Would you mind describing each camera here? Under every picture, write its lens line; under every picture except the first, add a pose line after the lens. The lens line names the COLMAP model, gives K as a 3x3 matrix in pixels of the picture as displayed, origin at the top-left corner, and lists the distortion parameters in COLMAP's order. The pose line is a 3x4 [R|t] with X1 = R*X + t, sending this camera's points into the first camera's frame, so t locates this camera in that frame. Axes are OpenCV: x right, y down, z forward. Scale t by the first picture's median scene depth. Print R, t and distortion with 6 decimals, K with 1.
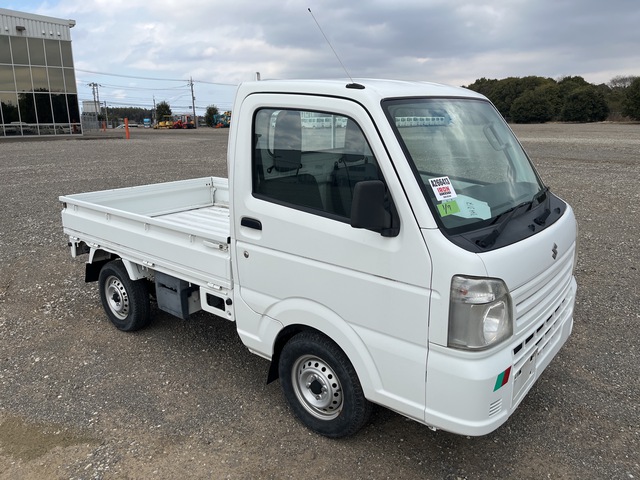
lens RADIAL K [[485.8, 0, 316.8], [0, 485.8, 238.9], [0, 0, 1]] dist [0.044779, -0.036279]
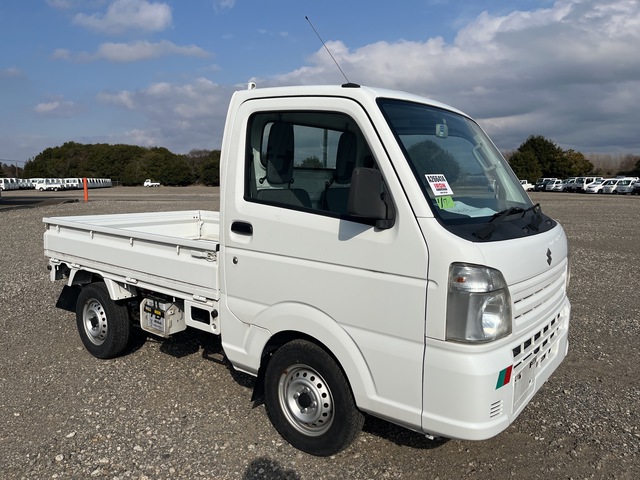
lens RADIAL K [[485.8, 0, 314.1], [0, 485.8, 241.0], [0, 0, 1]] dist [0.044779, -0.036279]
pose [[0.999369, 0.021404, 0.028352, -0.016257], [-0.017640, 0.991753, -0.126942, 0.116208], [-0.030835, 0.126361, 0.991505, 0.025579]]
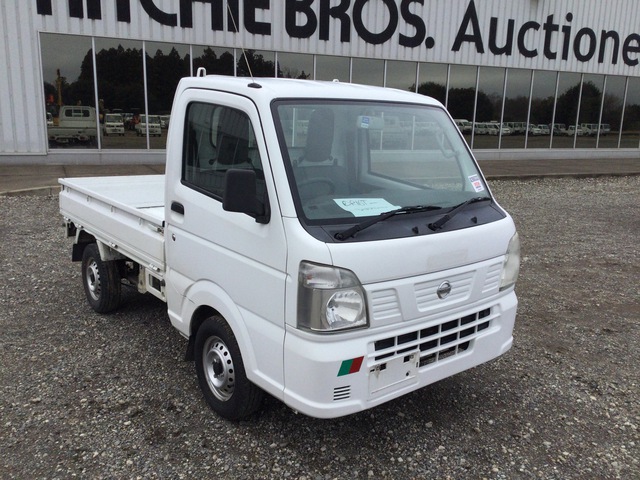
lens RADIAL K [[565.0, 0, 320.9], [0, 565.0, 237.9], [0, 0, 1]] dist [0.056766, -0.002839]
pose [[0.981612, 0.086772, -0.170026, 0.389199], [-0.093850, 0.995005, -0.034030, 0.045781], [0.166224, 0.049361, 0.984852, -0.171939]]
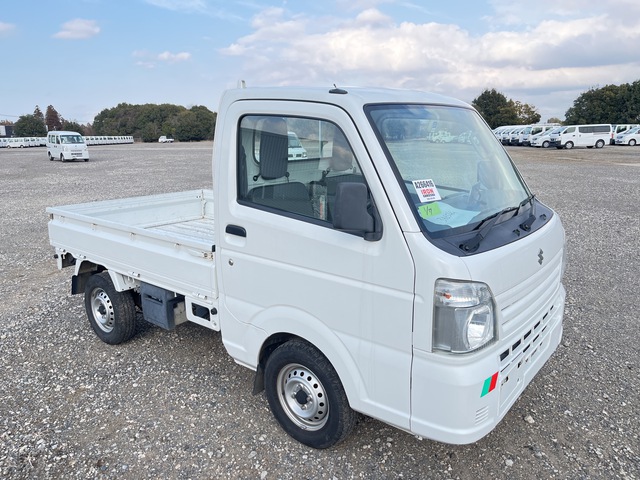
lens RADIAL K [[485.8, 0, 318.7], [0, 485.8, 238.0], [0, 0, 1]] dist [0.044779, -0.036279]
pose [[0.999932, -0.003544, 0.011118, 0.022565], [0.003946, 0.999333, -0.036311, 0.019821], [-0.010982, 0.036353, 0.999279, 0.009296]]
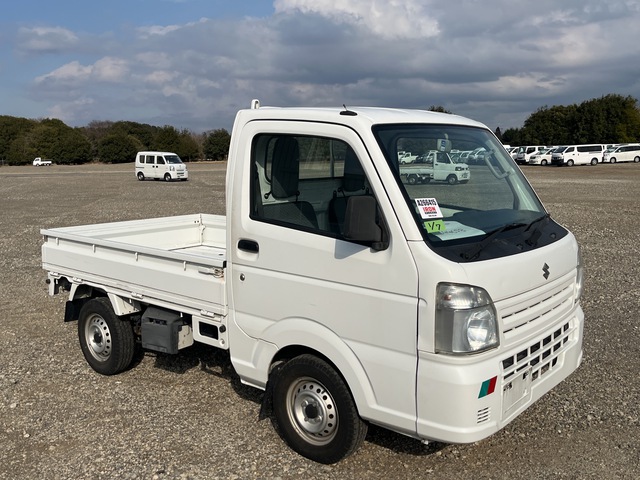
lens RADIAL K [[619.2, 0, 309.2], [0, 619.2, 237.2], [0, 0, 1]] dist [0.052028, 0.000000]
pose [[0.999843, 0.004664, -0.017112, 0.013838], [-0.006611, 0.993278, -0.115565, 0.098396], [0.016458, 0.115660, 0.993152, -0.276391]]
